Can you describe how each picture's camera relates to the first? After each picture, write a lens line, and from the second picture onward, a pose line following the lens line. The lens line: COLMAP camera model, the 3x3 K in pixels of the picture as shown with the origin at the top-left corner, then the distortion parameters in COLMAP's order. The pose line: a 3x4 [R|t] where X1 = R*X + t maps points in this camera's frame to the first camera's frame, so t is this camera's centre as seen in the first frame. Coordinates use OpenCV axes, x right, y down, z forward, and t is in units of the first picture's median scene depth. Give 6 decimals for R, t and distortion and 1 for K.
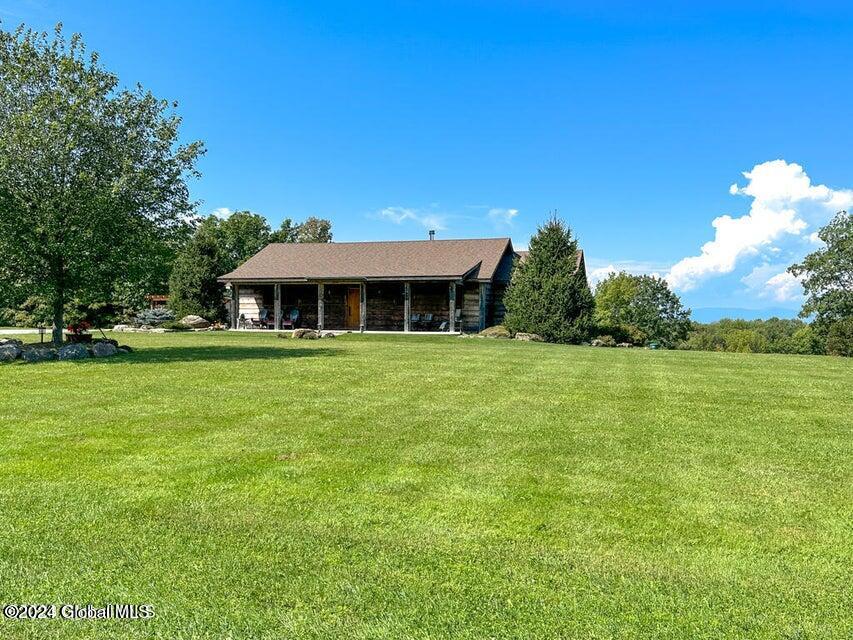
lens RADIAL K [[694.2, 0, 428.4], [0, 694.2, 318.5], [0, 0, 1]] dist [0.060835, 0.002307]
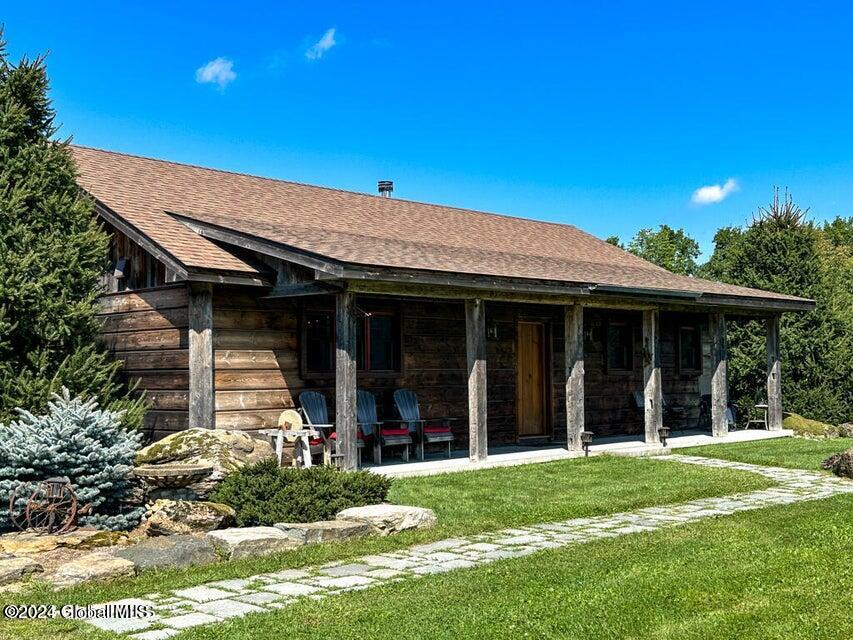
lens RADIAL K [[1049.2, 0, 427.5], [0, 1049.2, 320.7], [0, 0, 1]] dist [0.038334, 0.000000]
pose [[0.442335, 0.032228, 0.896270, -0.594627], [0.017592, 0.998850, -0.044599, -0.021700], [-0.896677, 0.035495, 0.441260, 0.807928]]
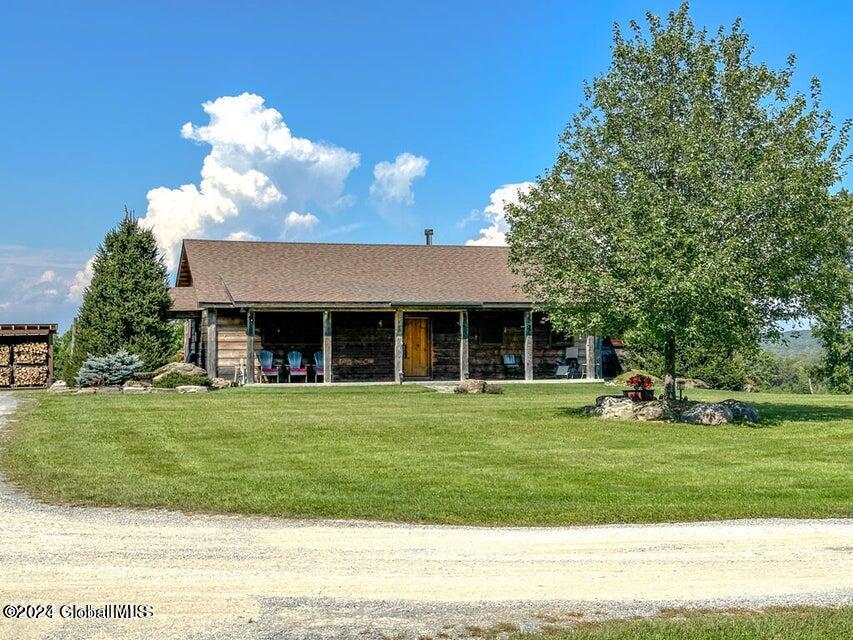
lens RADIAL K [[1277.7, 0, 425.3], [0, 1277.7, 319.9], [0, 0, 1]] dist [0.108832, 0.000000]
pose [[0.831038, 0.001263, 0.556214, -0.775983], [0.012300, 0.999711, -0.020648, -0.015810], [-0.556080, 0.024001, 0.830782, -0.028136]]
